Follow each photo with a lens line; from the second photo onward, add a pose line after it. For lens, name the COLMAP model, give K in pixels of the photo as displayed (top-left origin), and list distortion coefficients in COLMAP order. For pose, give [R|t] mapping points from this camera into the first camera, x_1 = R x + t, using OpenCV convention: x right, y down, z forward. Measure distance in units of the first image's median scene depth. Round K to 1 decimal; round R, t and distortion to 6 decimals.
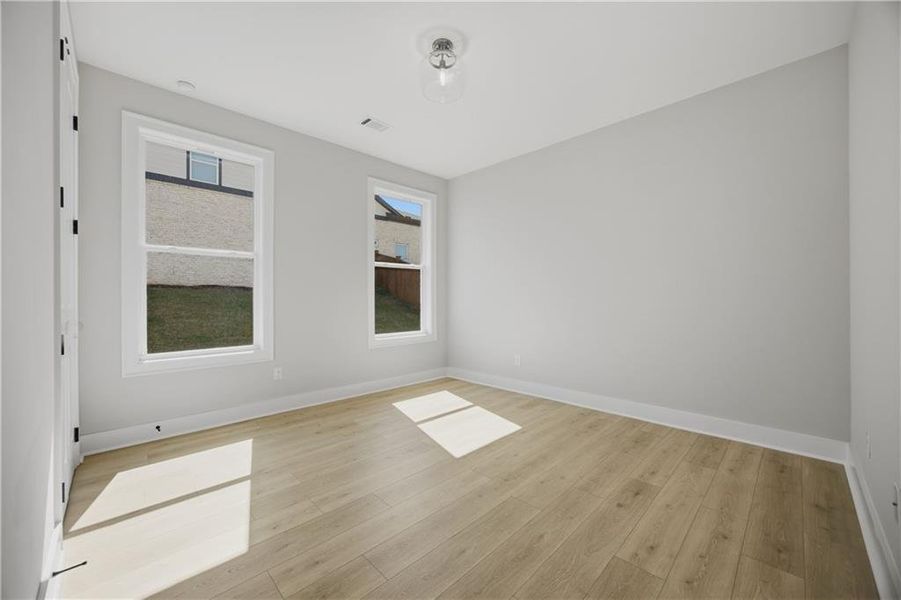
lens RADIAL K [[330.8, 0, 450.0], [0, 330.8, 308.9], [0, 0, 1]] dist [0.001323, 0.000089]
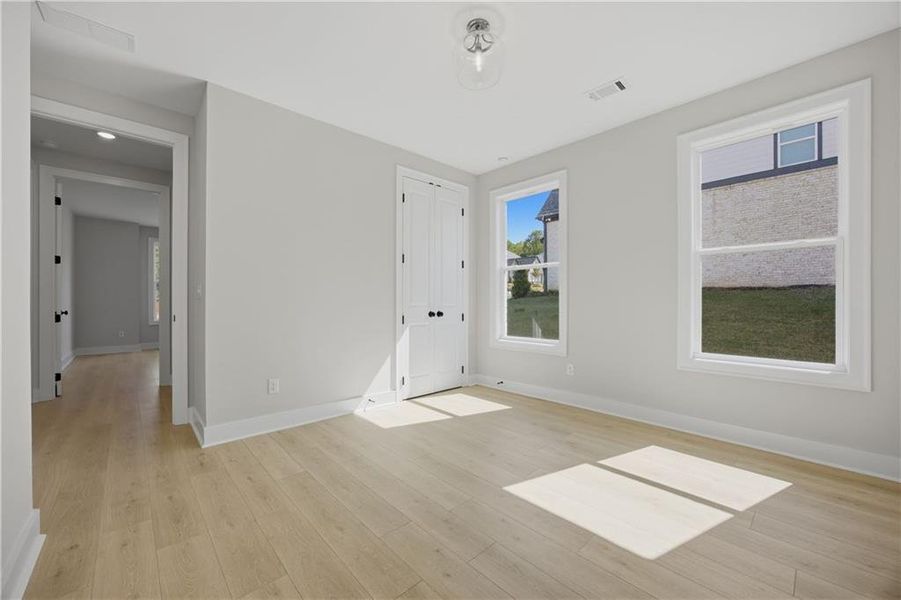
lens RADIAL K [[345.7, 0, 450.5], [0, 345.7, 300.0], [0, 0, 1]] dist [-0.016573, 0.000169]
pose [[-0.007526, -0.004674, -0.999961, 0.193977], [-0.032404, 0.999465, -0.004428, -0.002931], [0.999446, 0.032370, -0.007674, 0.193296]]
